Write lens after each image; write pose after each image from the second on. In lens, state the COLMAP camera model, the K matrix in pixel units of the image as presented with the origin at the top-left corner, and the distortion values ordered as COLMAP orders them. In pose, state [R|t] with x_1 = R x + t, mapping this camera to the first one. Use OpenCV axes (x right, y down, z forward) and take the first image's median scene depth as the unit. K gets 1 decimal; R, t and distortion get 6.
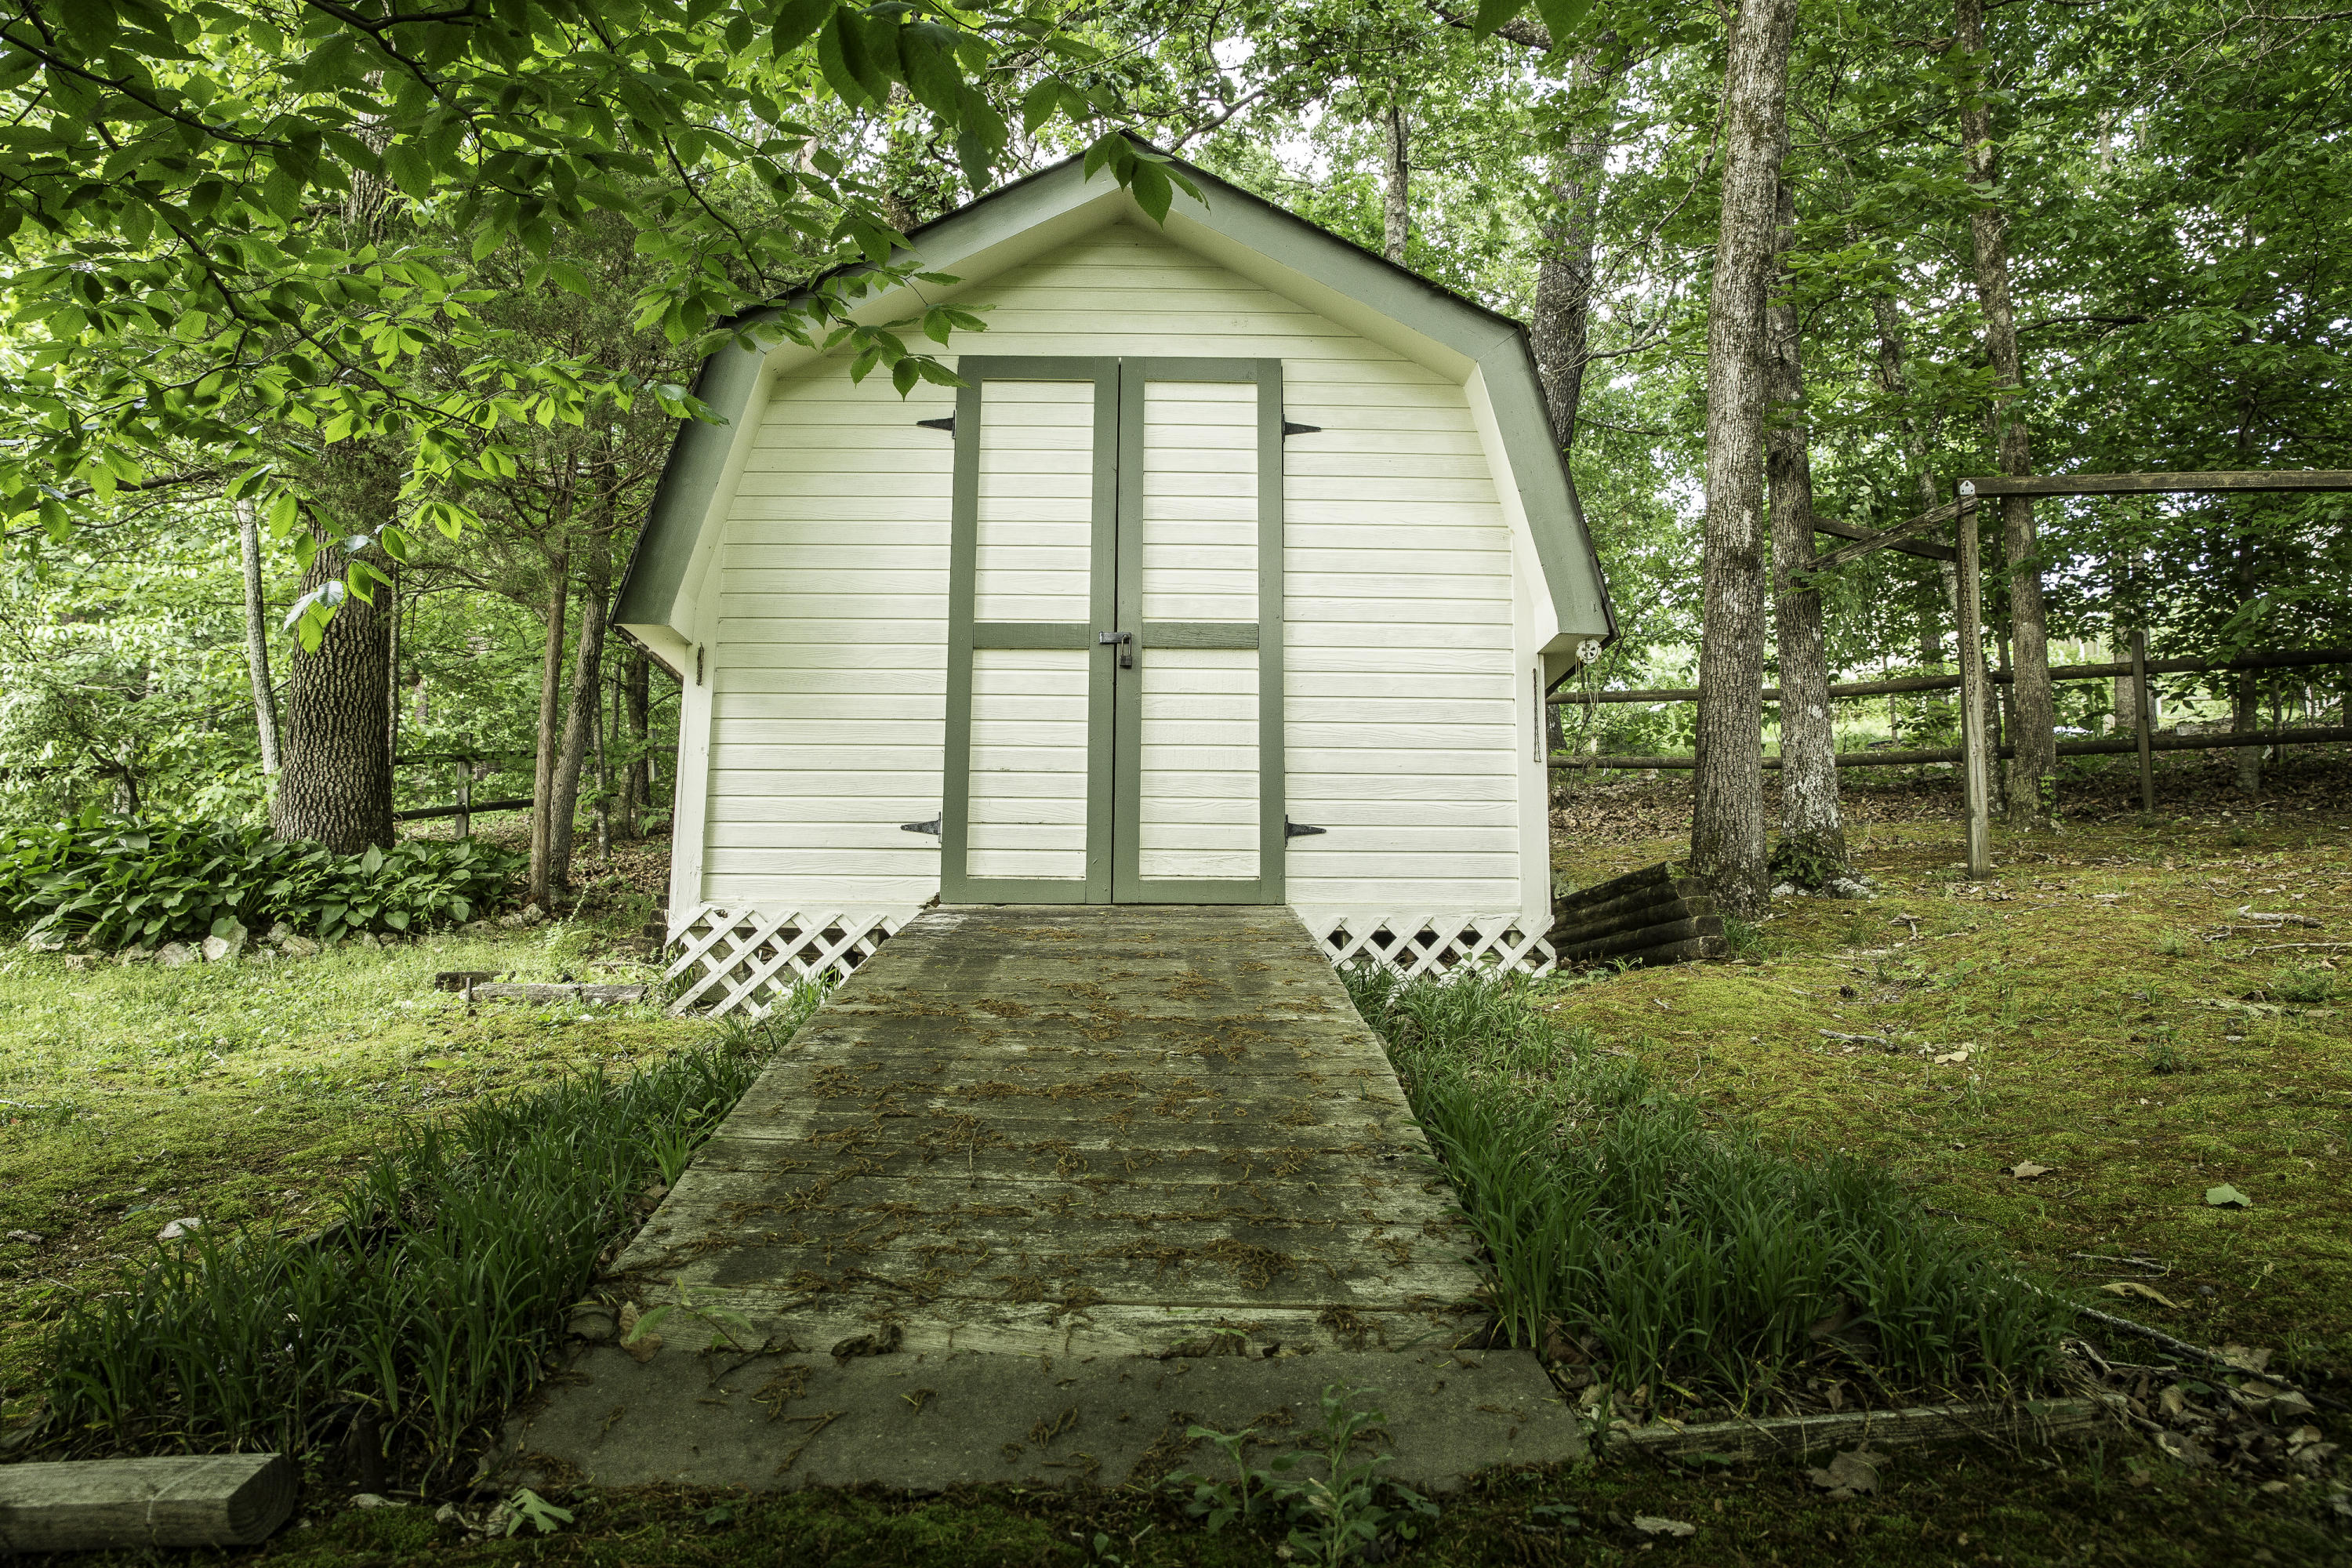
lens RADIAL K [[1623.1, 0, 1188.1], [0, 1623.1, 788.1], [0, 0, 1]] dist [-0.074774, 0.031720]
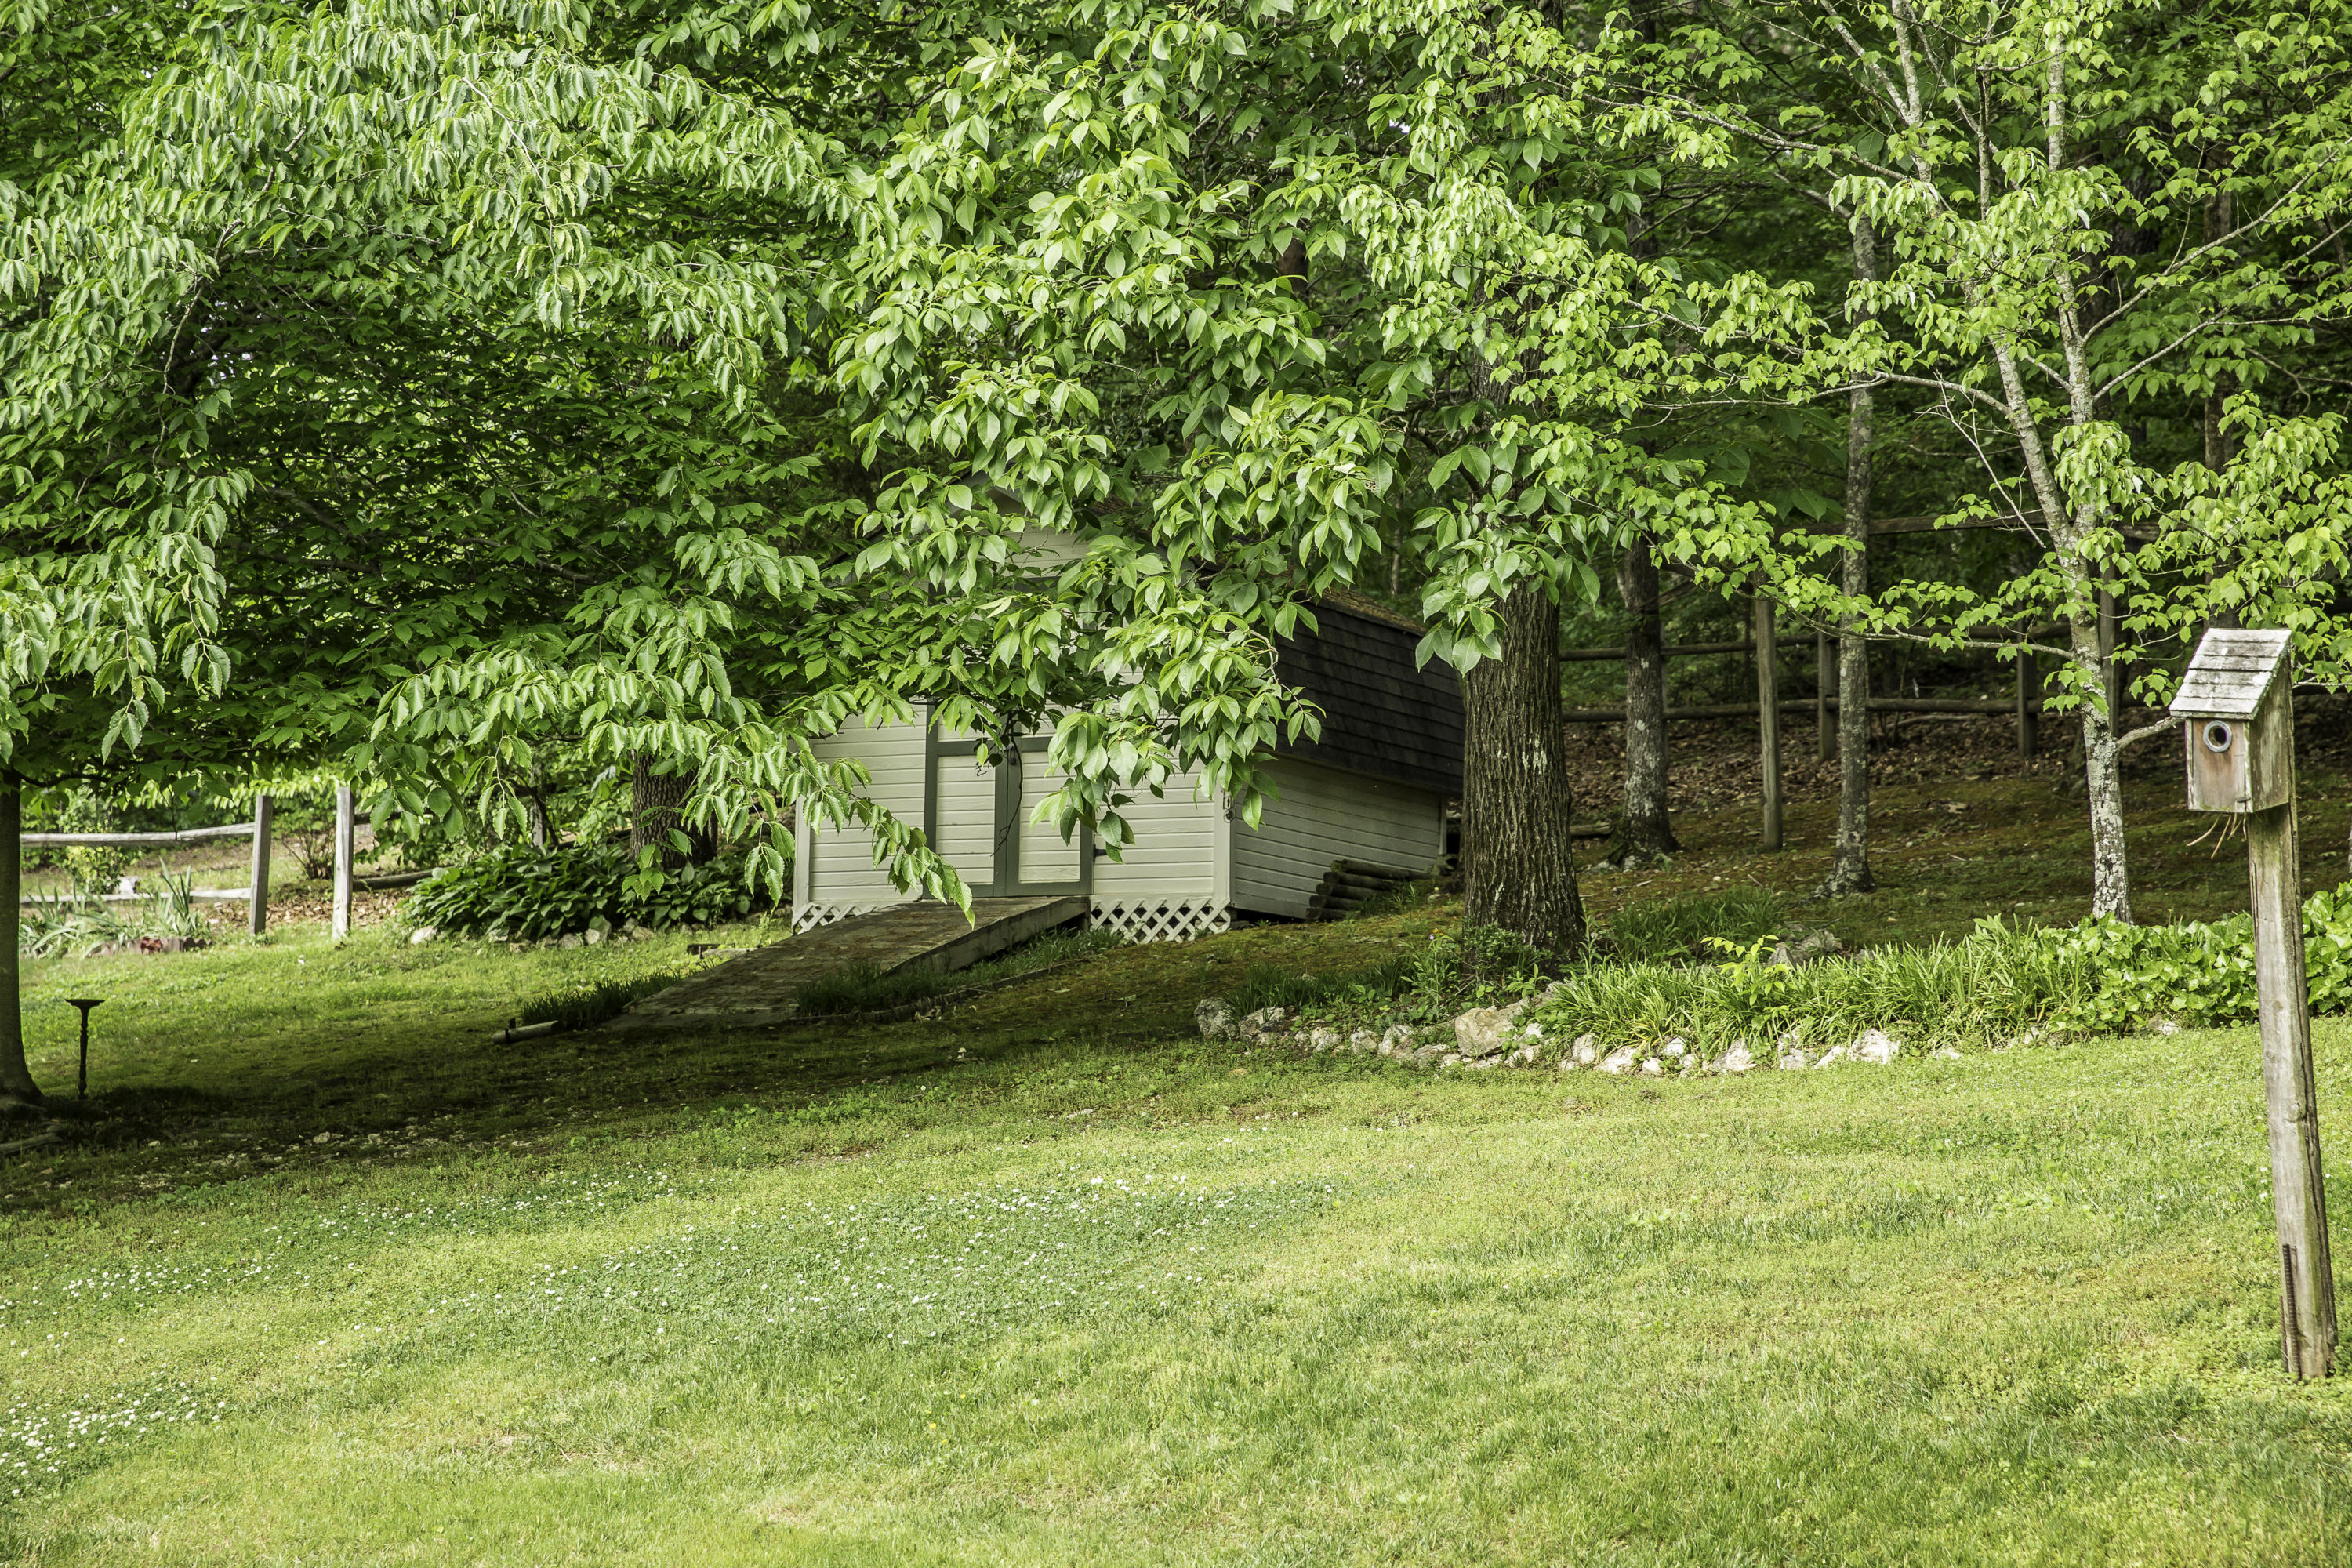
lens RADIAL K [[4458.3, 0, 1197.1], [0, 4458.3, 761.5], [0, 0, 1]] dist [0.209572, 0.000000]
pose [[0.897695, -0.038620, -0.438922, 1.894250], [0.065650, 0.996756, 0.046567, -0.241062], [0.435699, -0.070619, 0.897318, -2.730675]]
